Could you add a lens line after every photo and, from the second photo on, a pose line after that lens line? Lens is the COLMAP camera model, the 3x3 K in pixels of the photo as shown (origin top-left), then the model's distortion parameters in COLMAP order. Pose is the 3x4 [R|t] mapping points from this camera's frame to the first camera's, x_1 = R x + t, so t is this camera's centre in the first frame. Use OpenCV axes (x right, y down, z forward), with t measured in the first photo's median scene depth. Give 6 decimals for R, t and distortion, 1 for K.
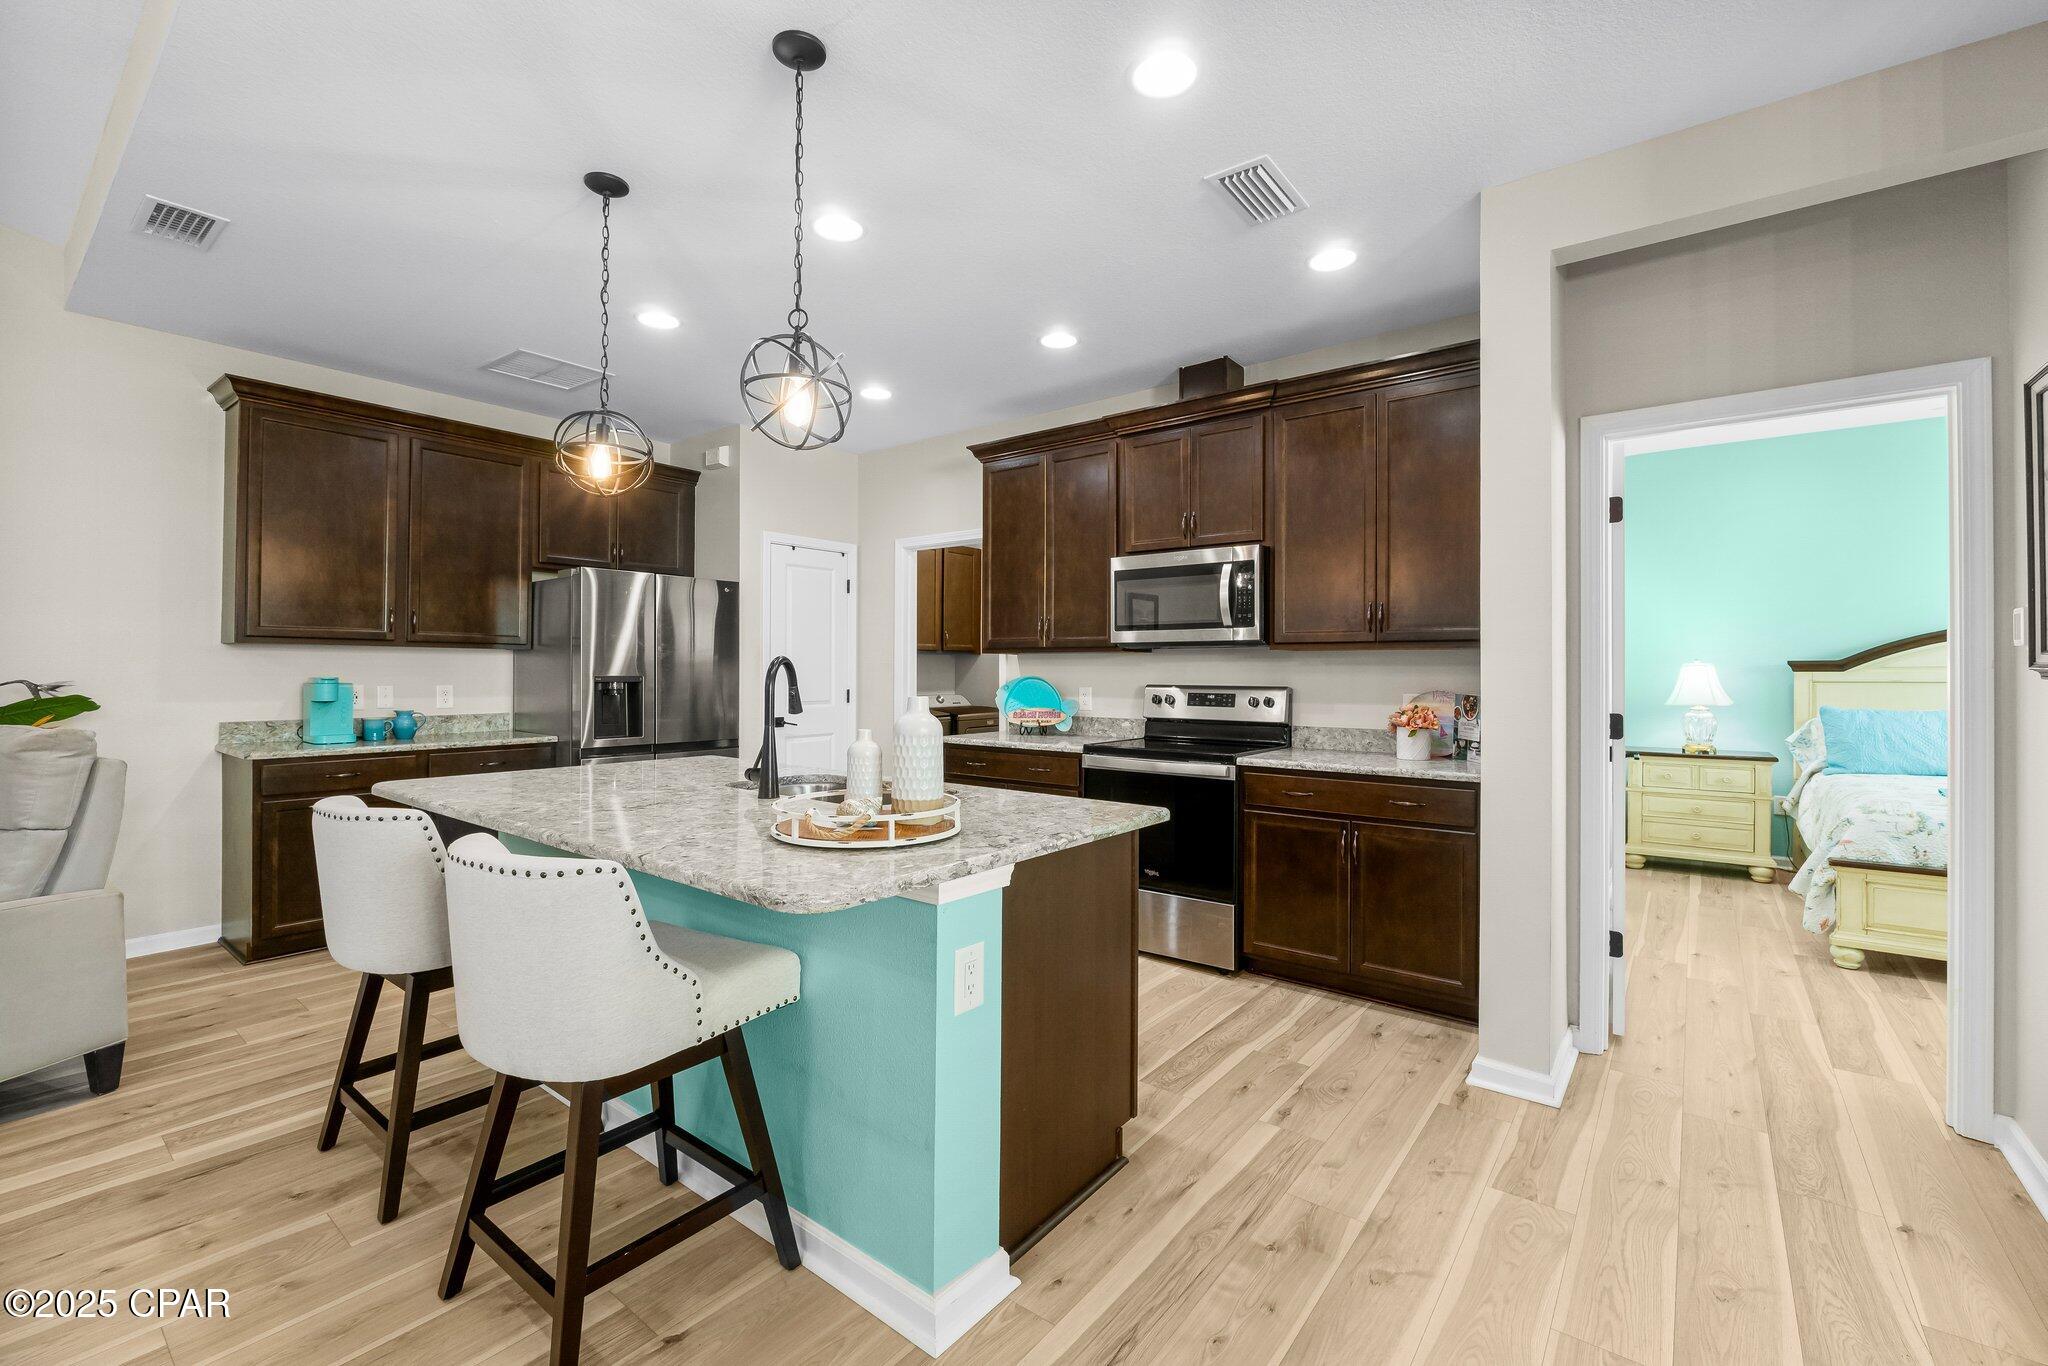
lens RADIAL K [[863.1, 0, 1038.2], [0, 863.1, 668.5], [0, 0, 1]] dist [-0.006751, -0.000174]
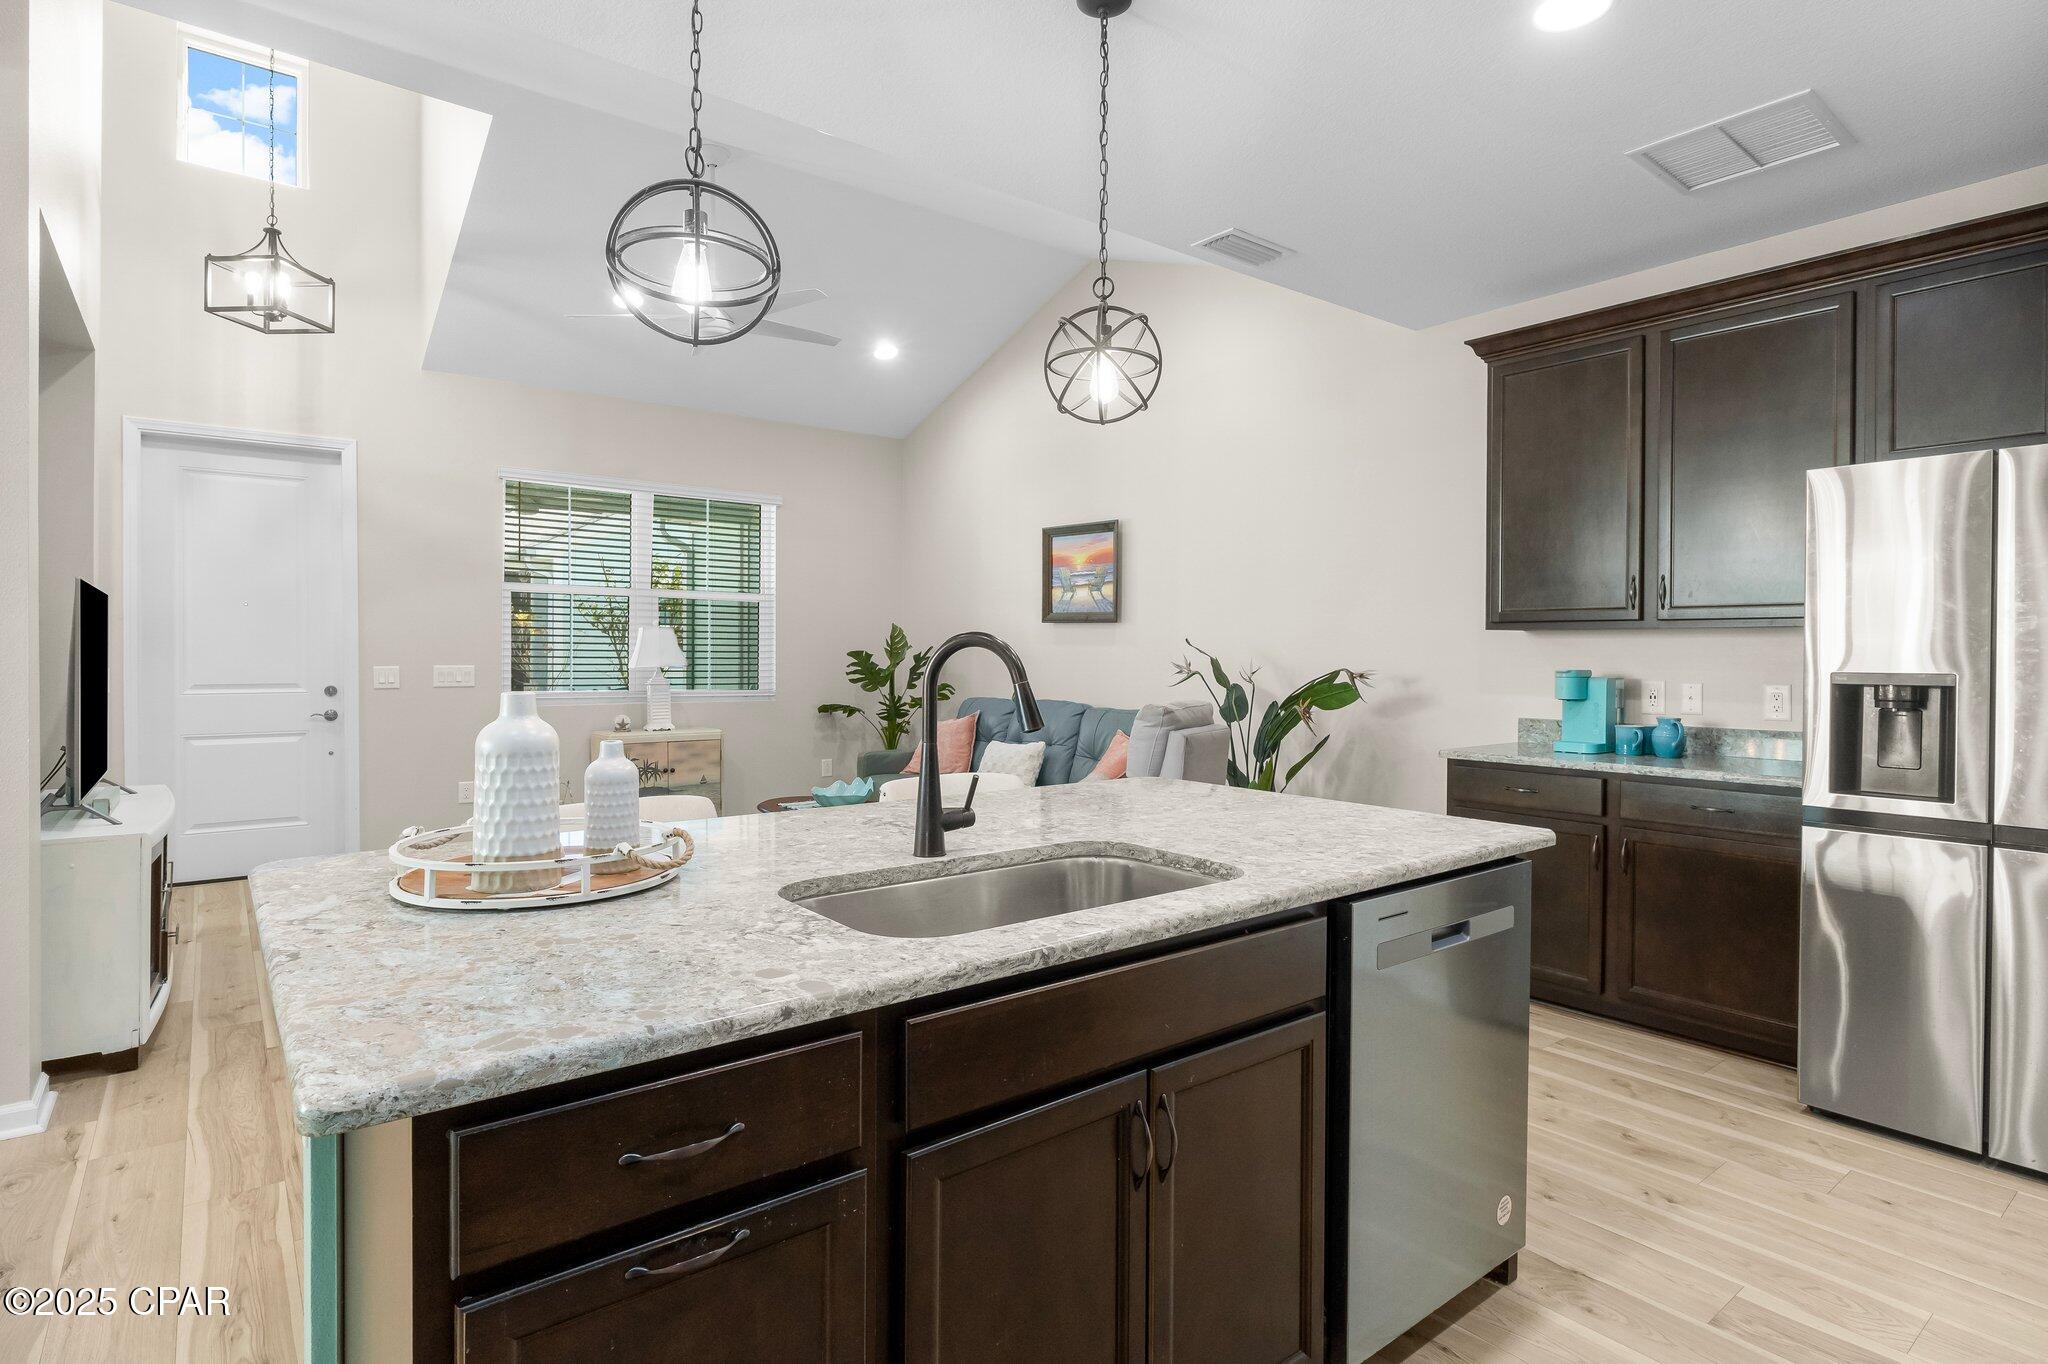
lens RADIAL K [[1049.7, 0, 1020.8], [0, 1049.7, 666.5], [0, 0, 1]] dist [-0.005235, -0.001255]
pose [[-0.242571, 0.006420, -0.970113, 0.268535], [-0.001201, 0.999975, 0.006918, 0.001889], [0.970133, 0.002843, -0.242557, 0.798938]]
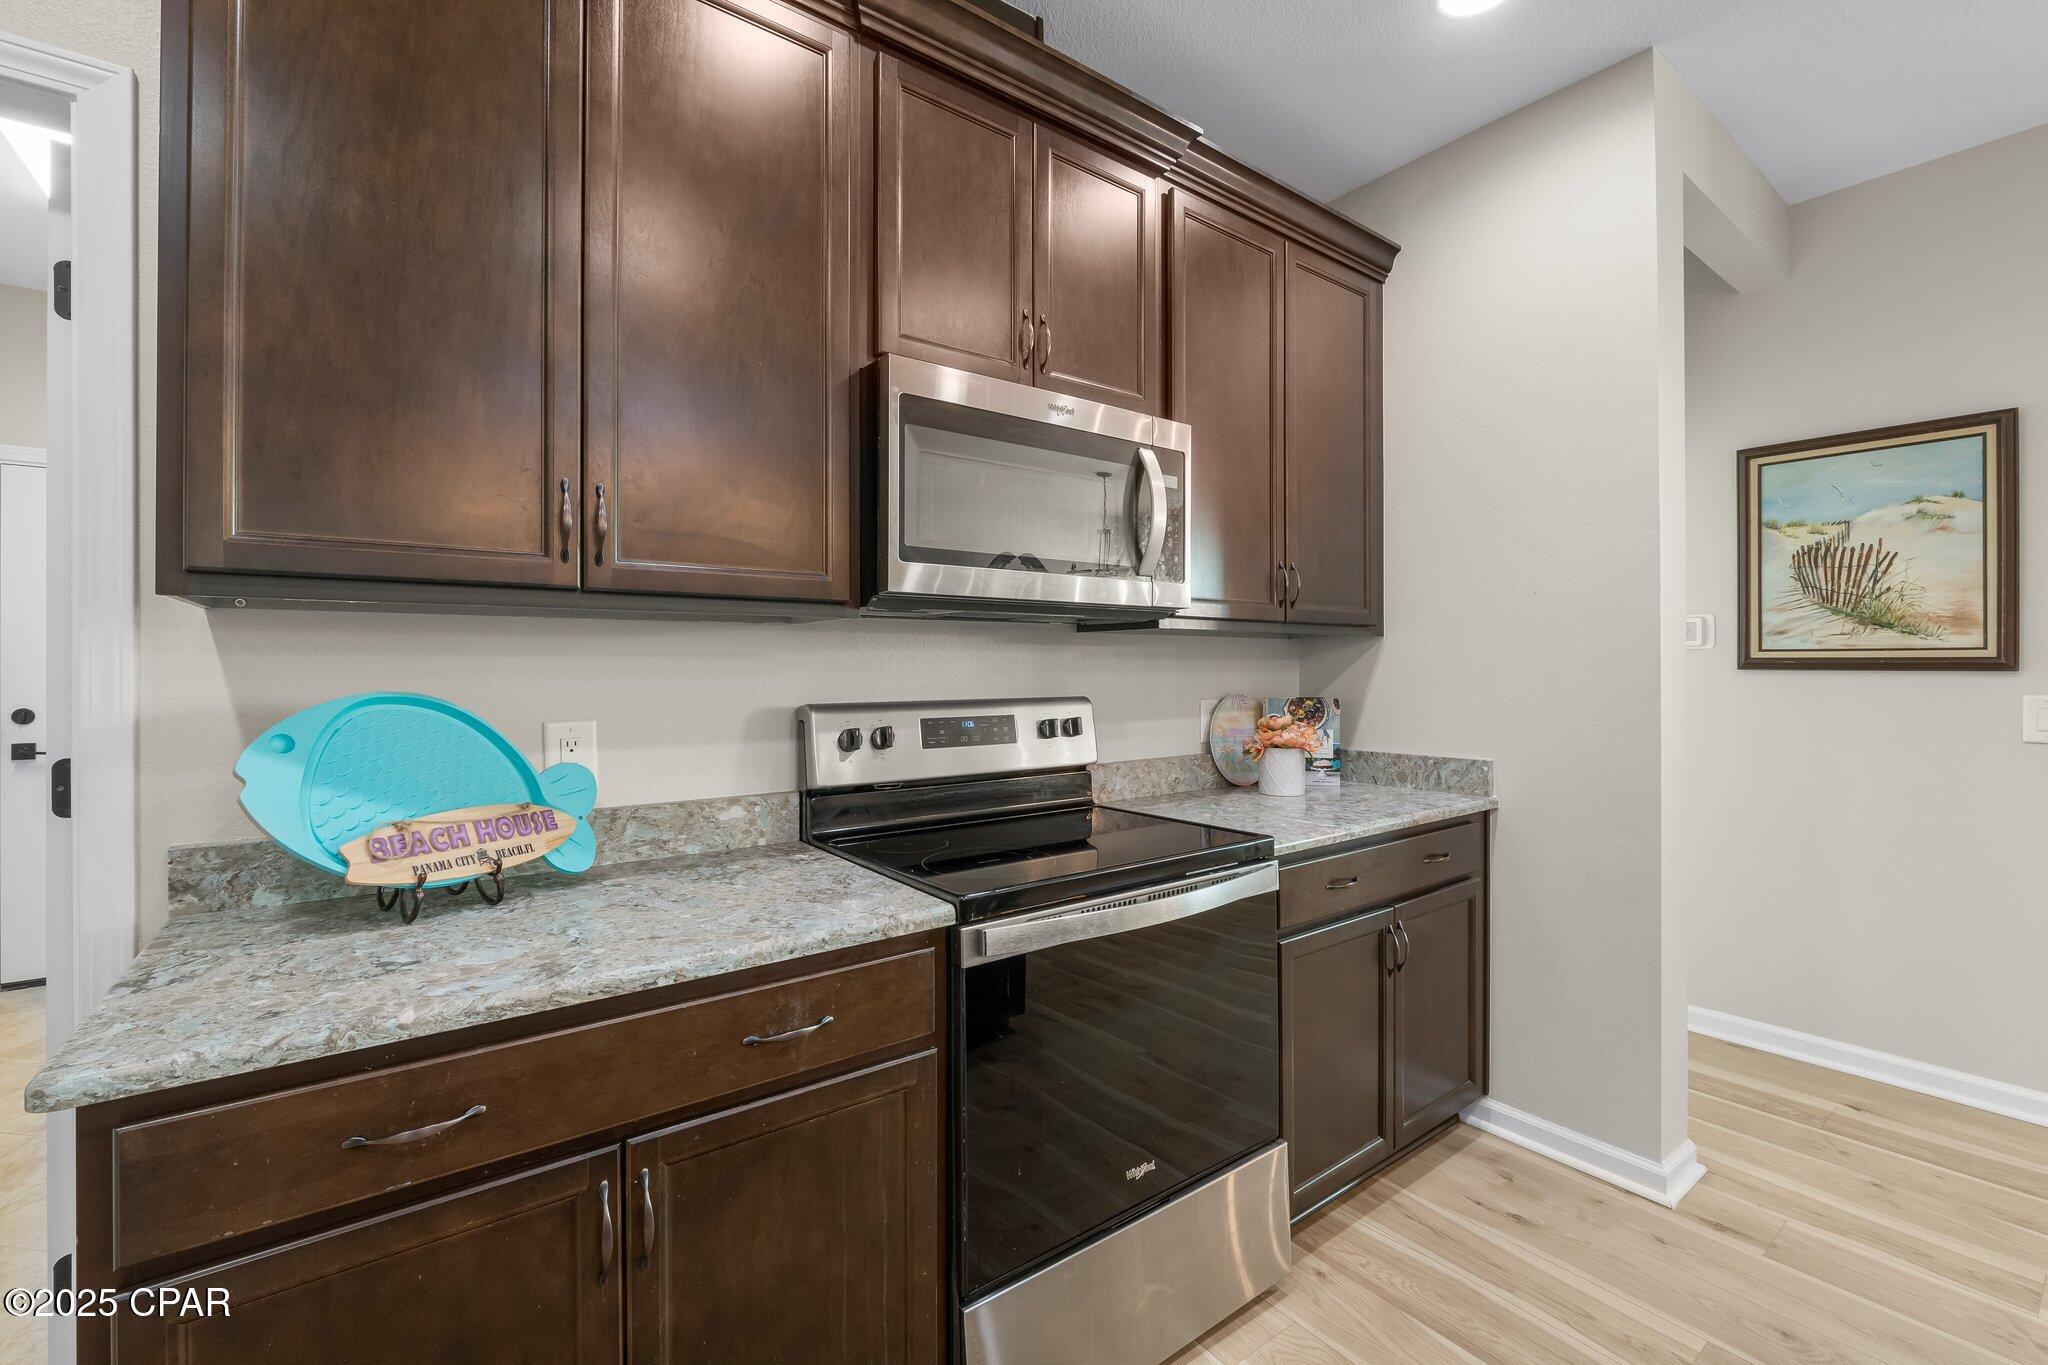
lens RADIAL K [[863.1, 0, 1023.4], [0, 863.1, 655.4], [0, 0, 1]] dist [-0.006751, -0.000174]
pose [[0.261748, 0.009902, 0.965085, -0.271339], [0.001311, 0.999943, -0.010615, 0.000638], [-0.965135, 0.004044, 0.261720, 0.941846]]
